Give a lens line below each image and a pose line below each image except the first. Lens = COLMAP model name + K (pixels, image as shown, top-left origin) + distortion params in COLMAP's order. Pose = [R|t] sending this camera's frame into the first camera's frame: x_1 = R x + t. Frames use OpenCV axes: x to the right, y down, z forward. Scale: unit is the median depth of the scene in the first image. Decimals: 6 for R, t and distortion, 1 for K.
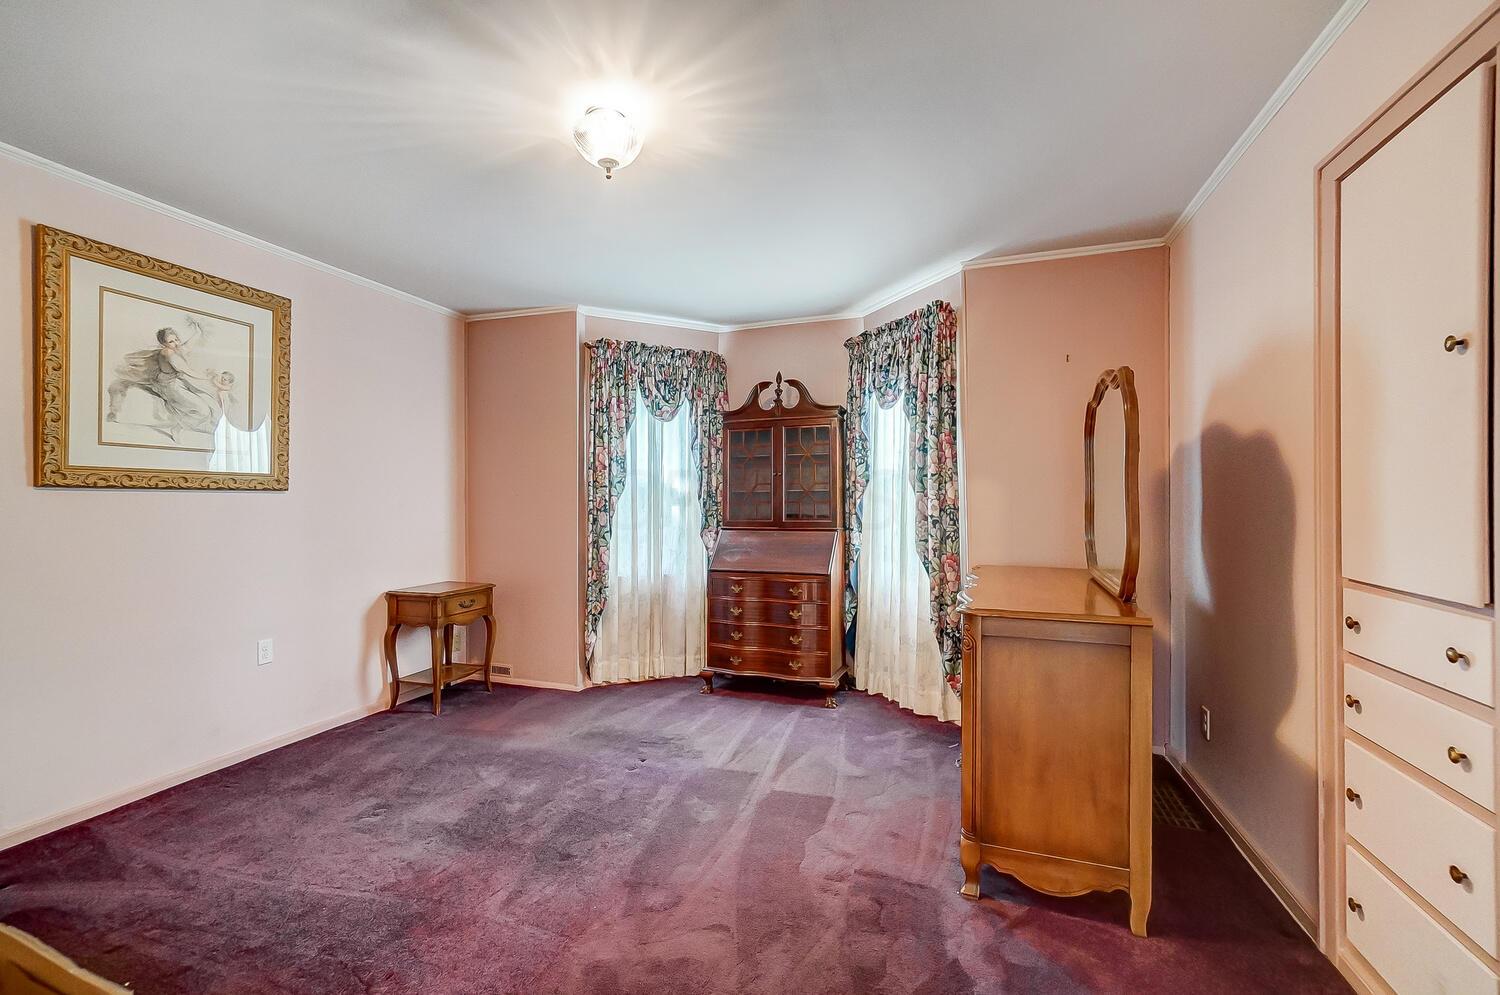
lens RADIAL K [[644.4, 0, 742.8], [0, 644.4, 499.5], [0, 0, 1]] dist [-0.004051, 0.000193]
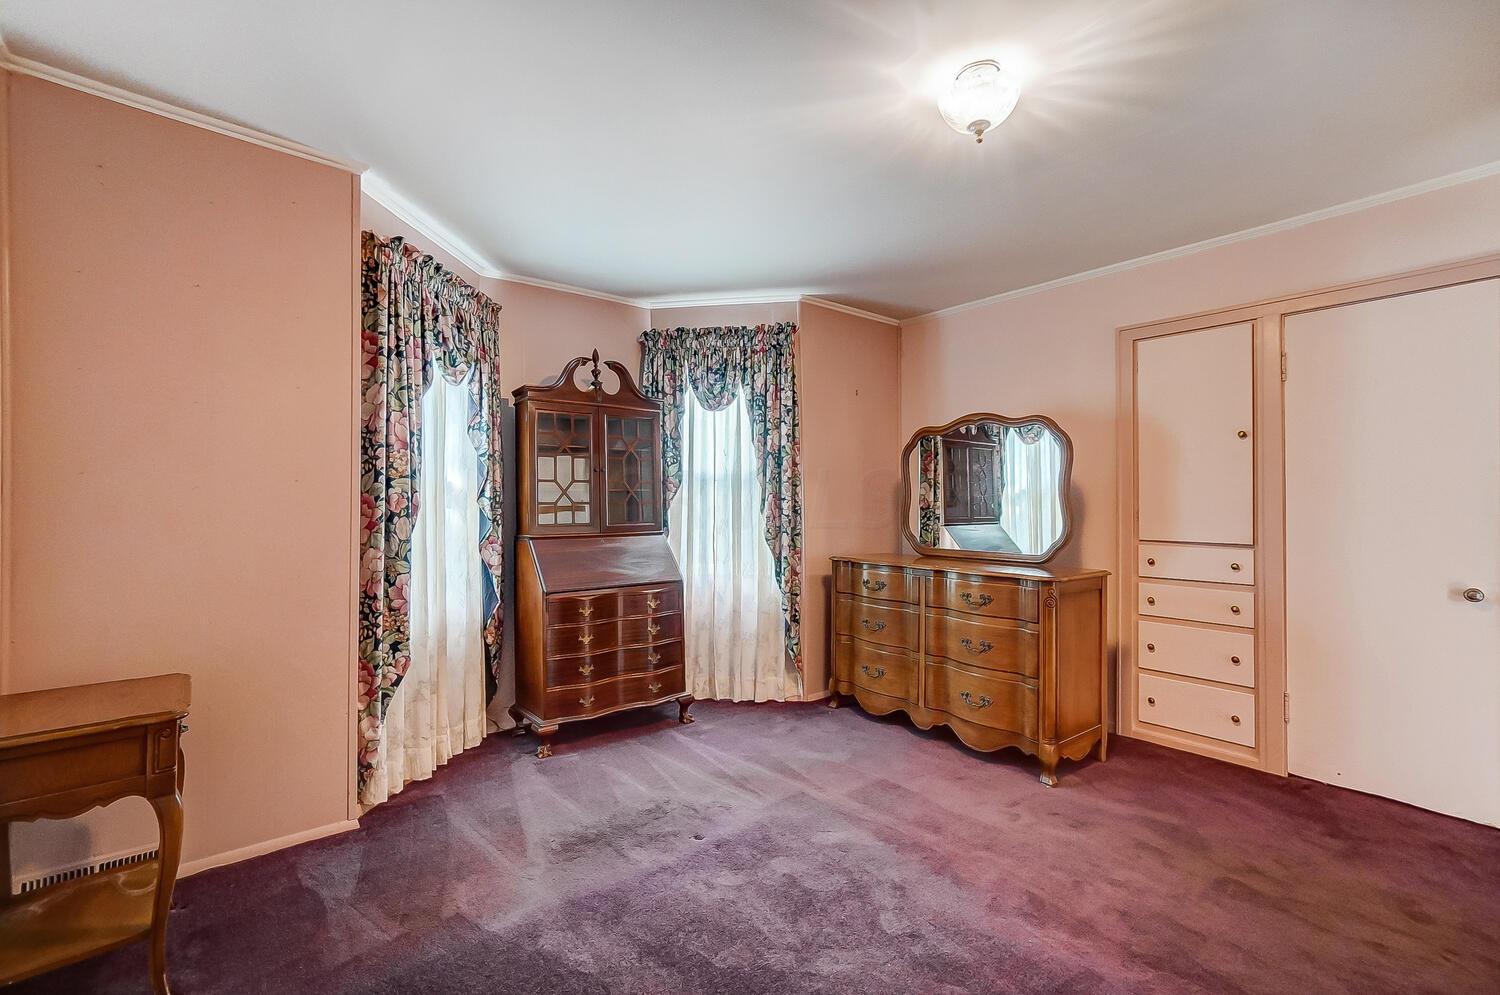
lens RADIAL K [[644.4, 0, 745.0], [0, 644.4, 499.9], [0, 0, 1]] dist [-0.004051, 0.000193]
pose [[0.530721, 0.008823, 0.847500, -0.576512], [-0.000788, 0.999951, -0.009917, 0.007931], [-0.847546, 0.004596, 0.530702, 0.403118]]
